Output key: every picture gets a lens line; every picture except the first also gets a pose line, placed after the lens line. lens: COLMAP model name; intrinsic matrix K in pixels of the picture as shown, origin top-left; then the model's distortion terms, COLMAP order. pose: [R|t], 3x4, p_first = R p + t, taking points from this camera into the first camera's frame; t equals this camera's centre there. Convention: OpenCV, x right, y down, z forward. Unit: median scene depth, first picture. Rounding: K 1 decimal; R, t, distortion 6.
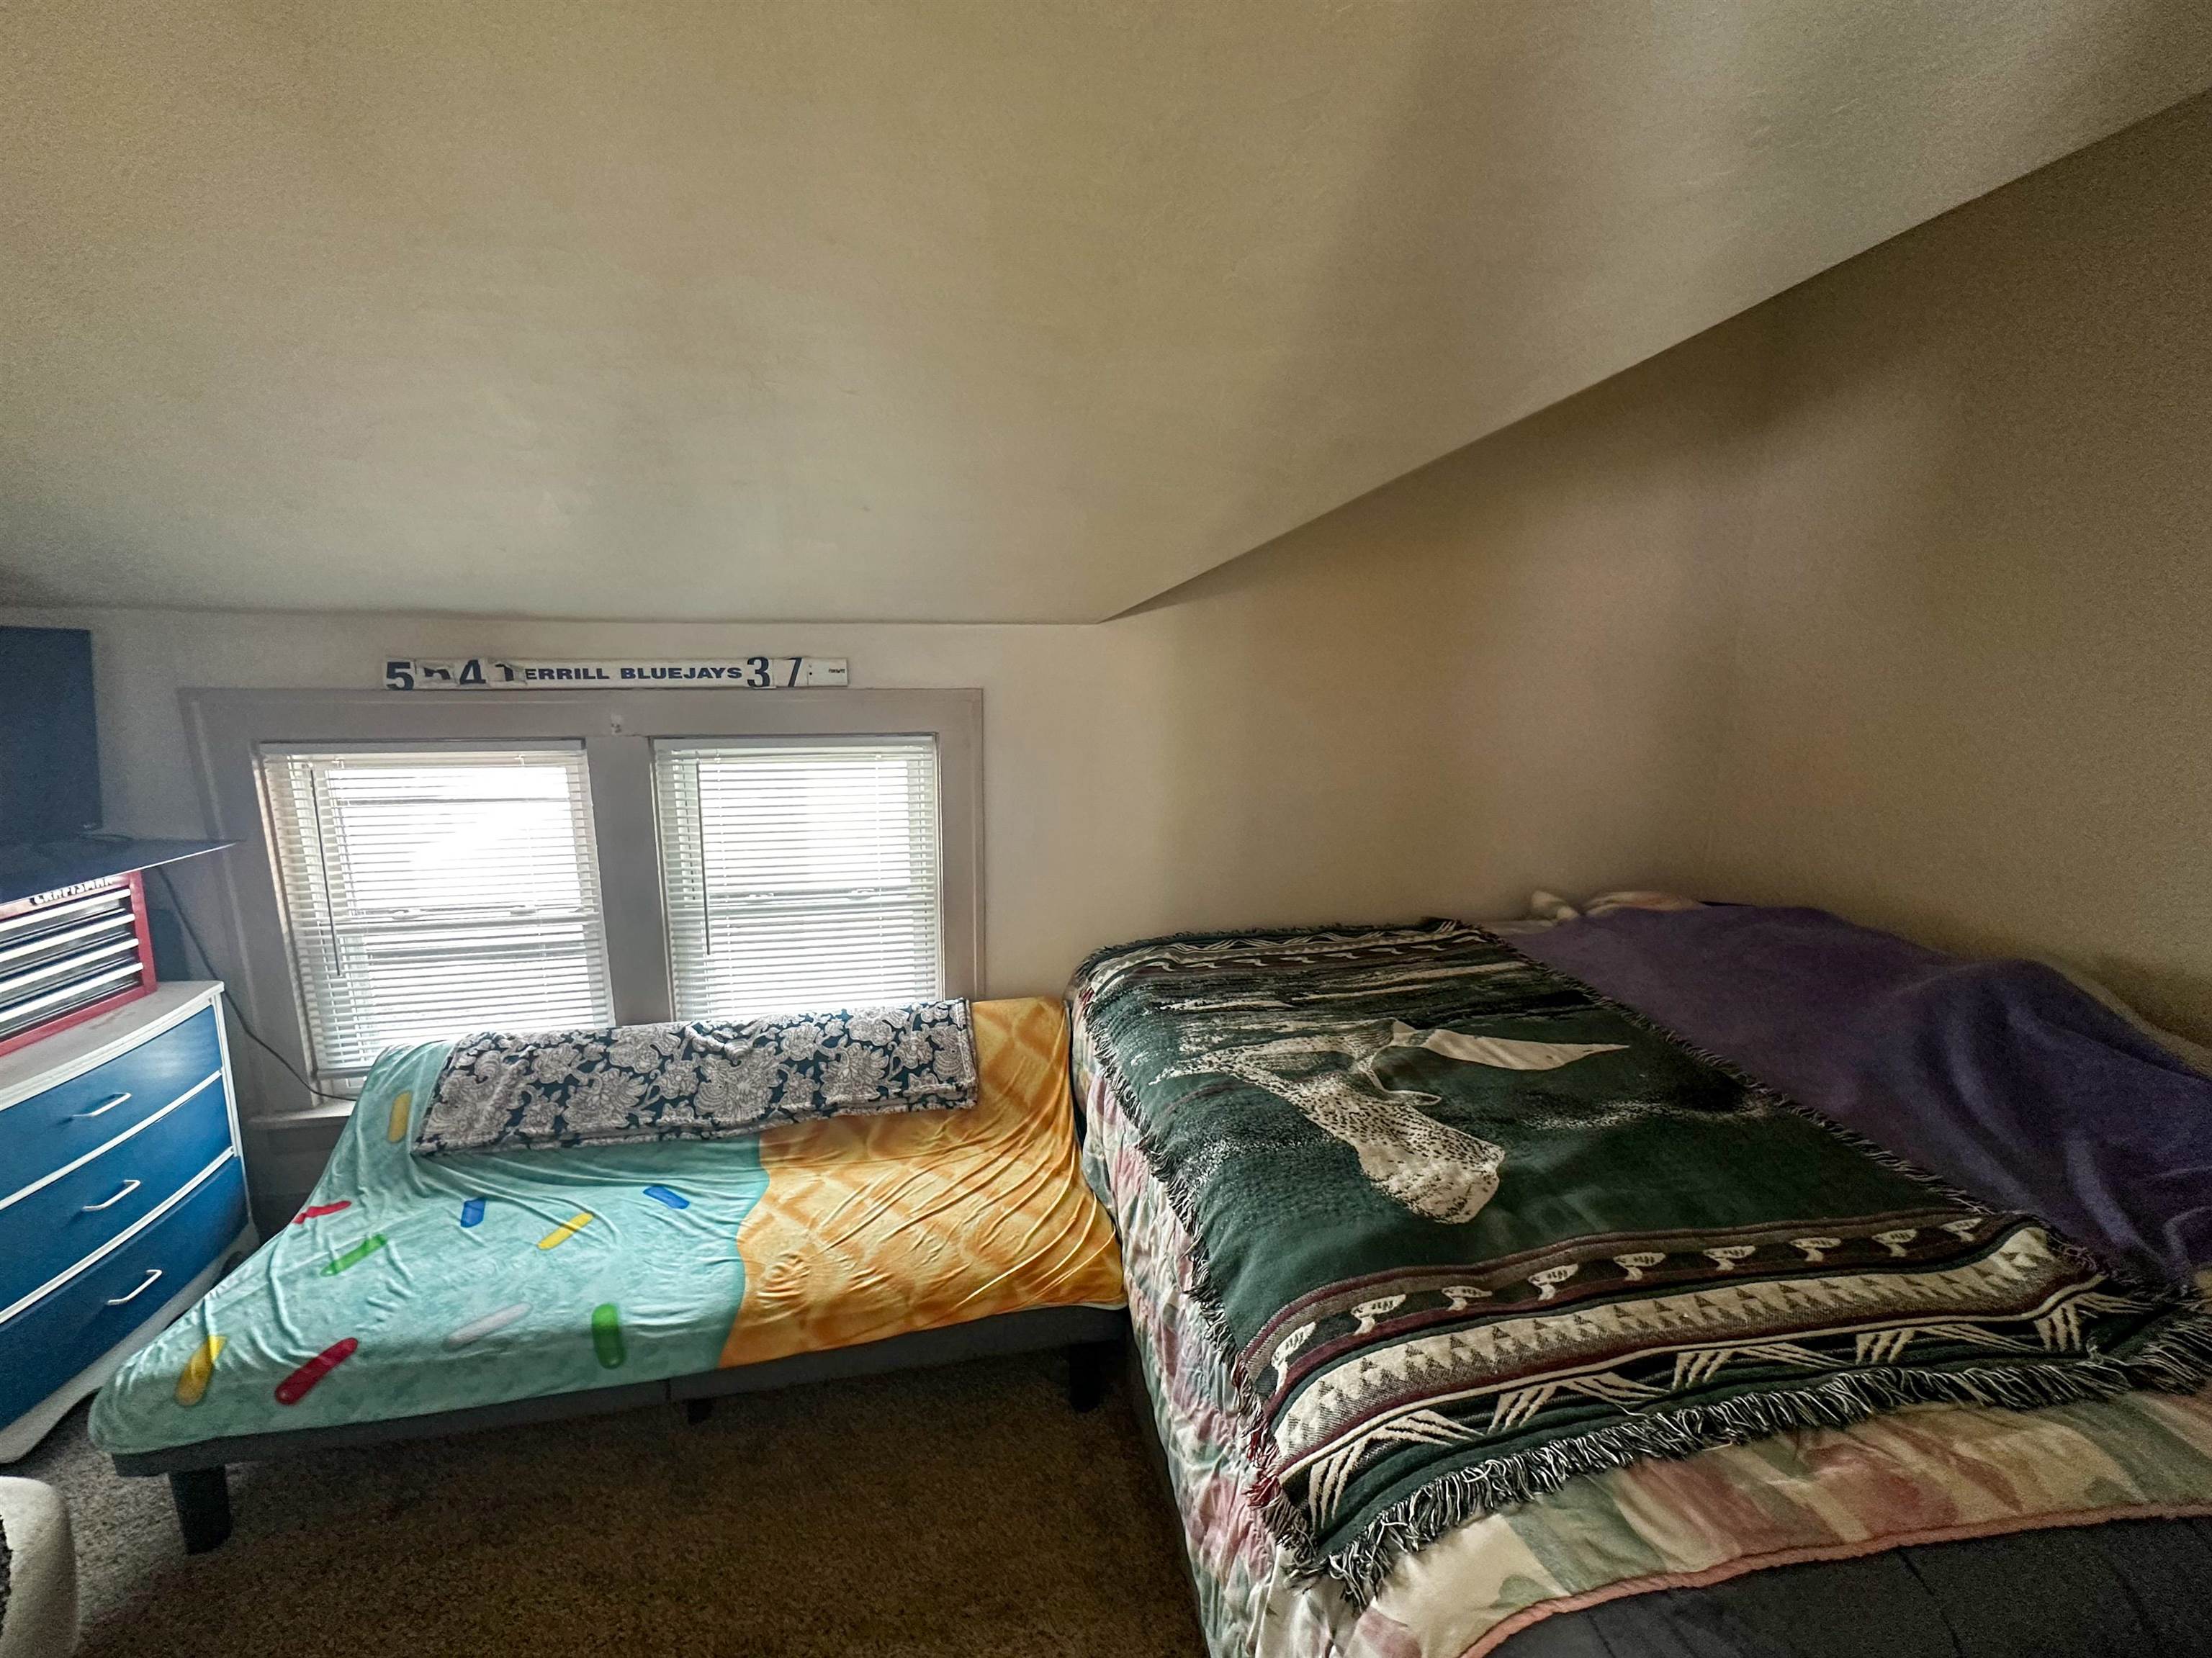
lens RADIAL K [[905.9, 0, 1103.4], [0, 905.9, 808.7], [0, 0, 1]] dist [0.000084, -0.000251]
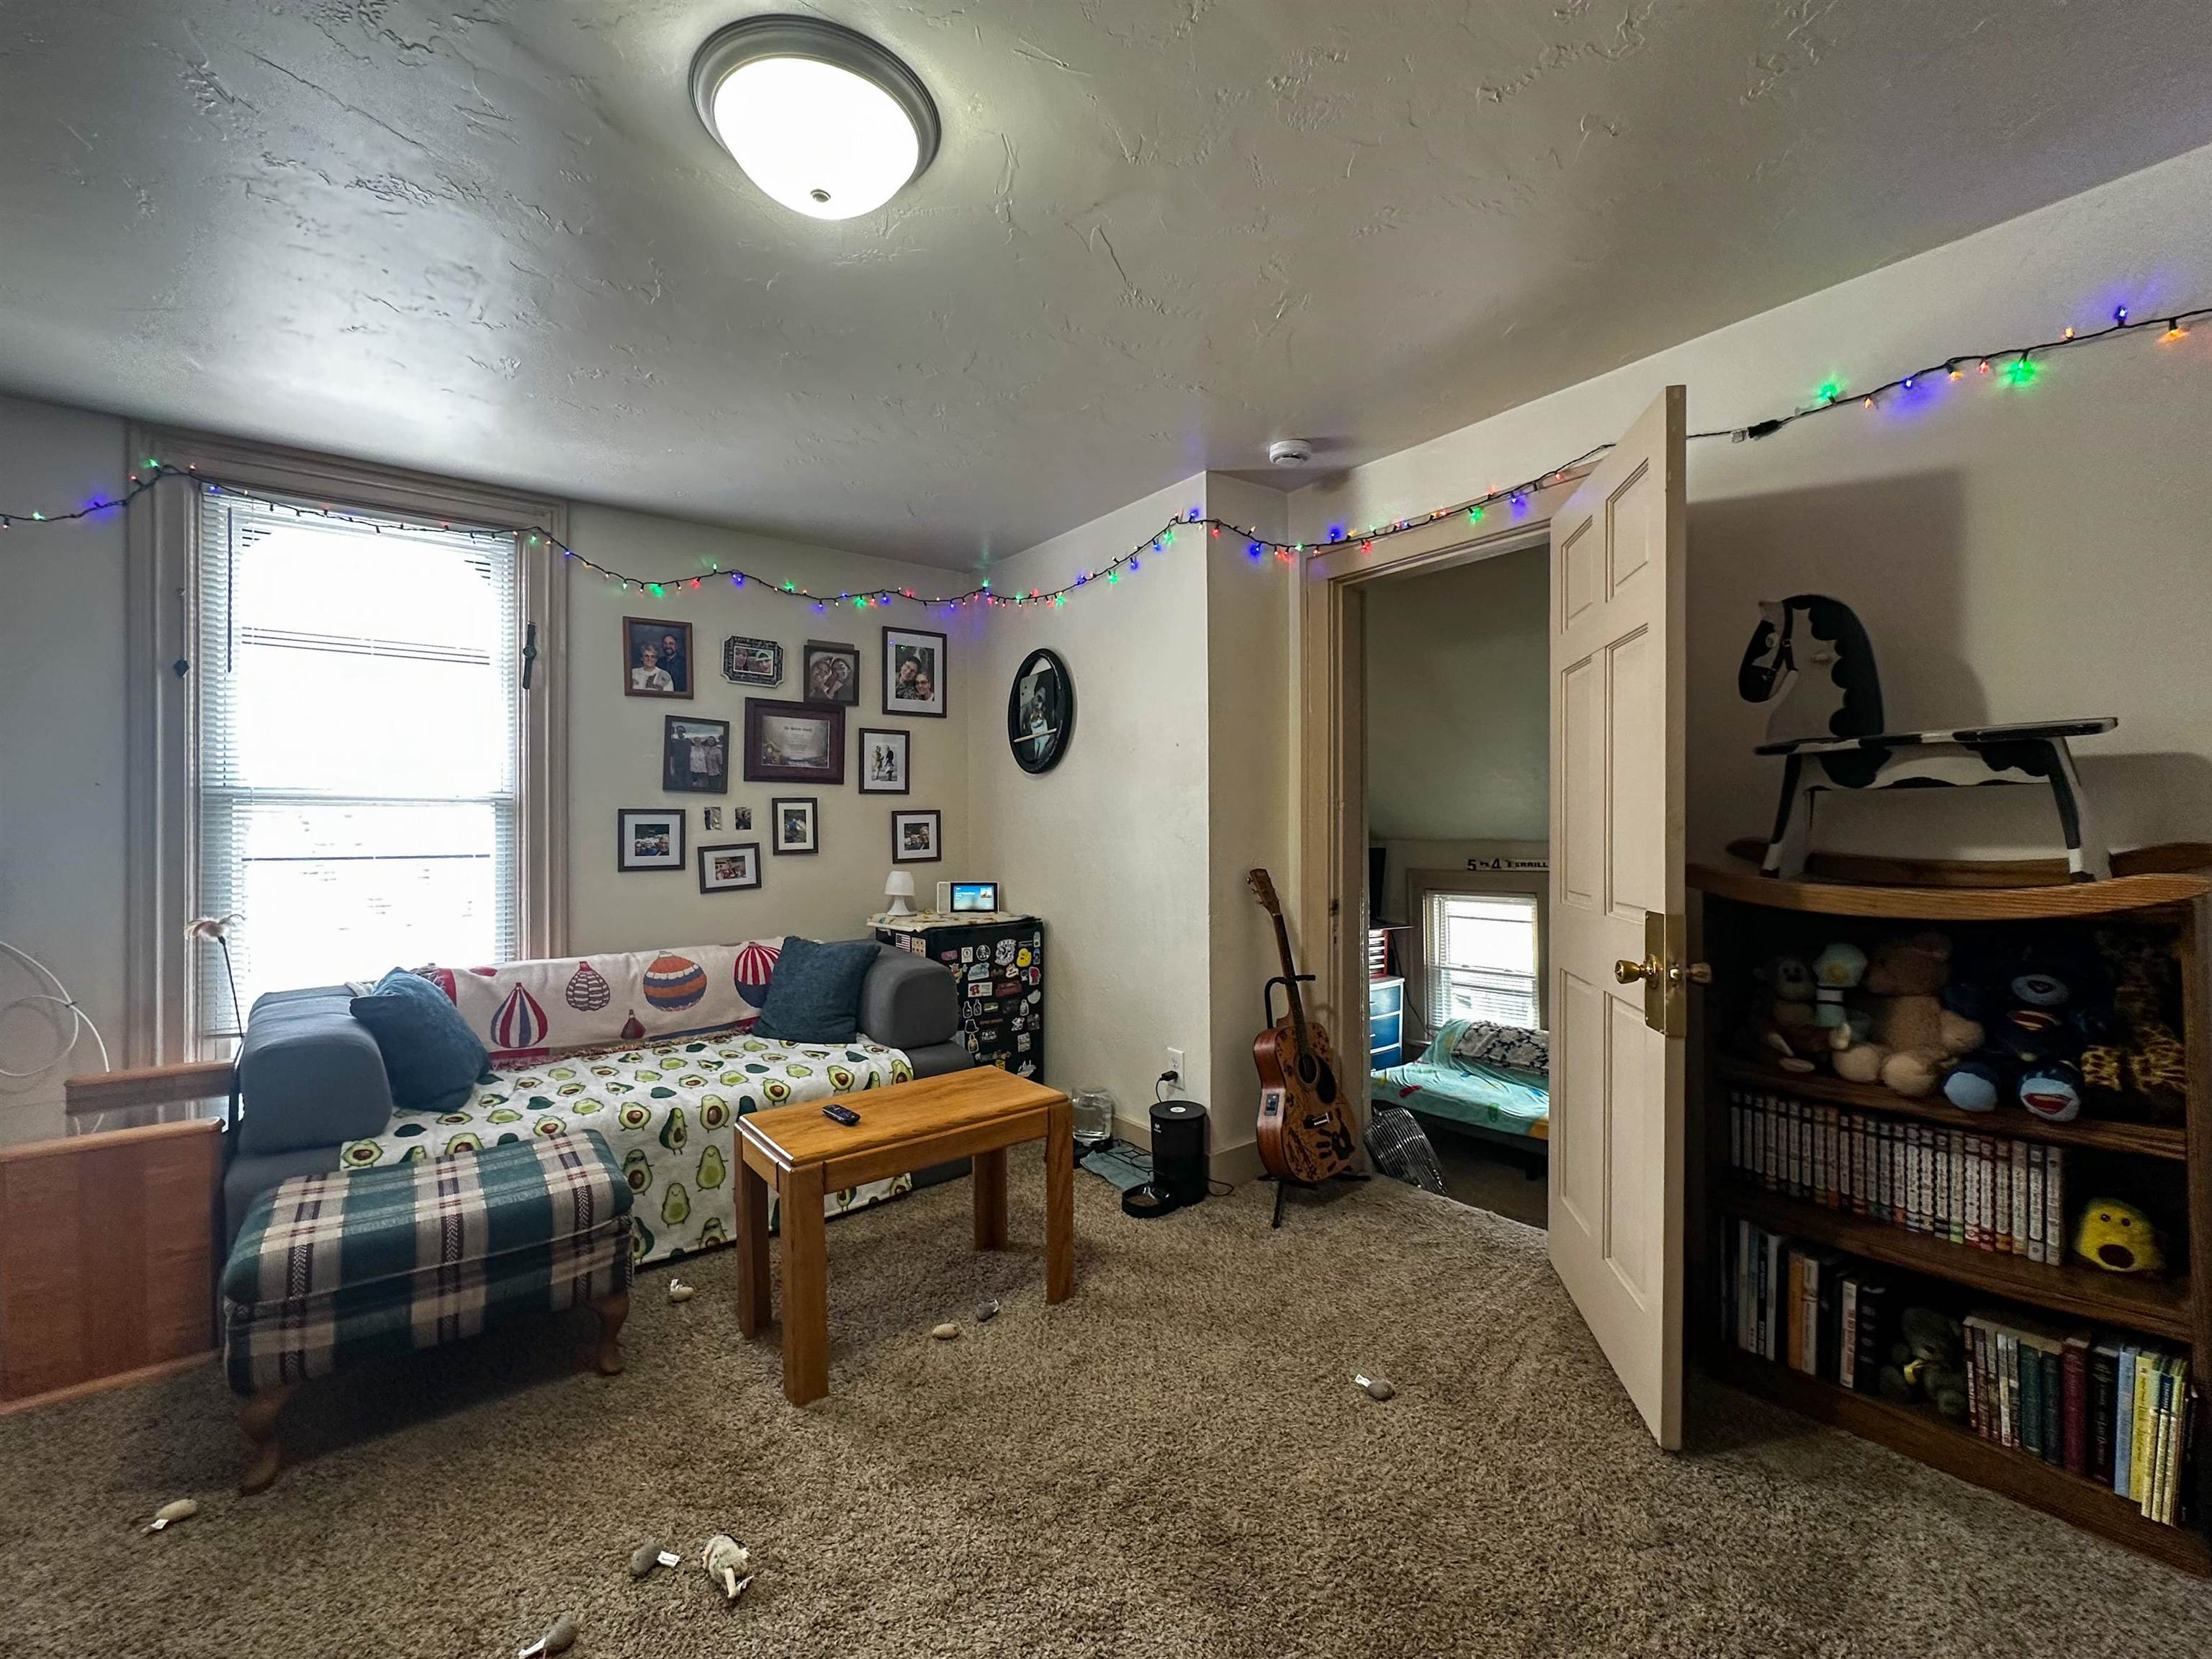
lens RADIAL K [[906.0, 0, 1108.9], [0, 906.0, 833.7], [0, 0, 1]] dist [0.000084, -0.000251]
pose [[0.440574, -0.017322, -0.897549, 1.009601], [-0.148608, 0.984612, -0.091948, 0.144183], [0.885331, 0.173893, 0.431220, -0.958025]]
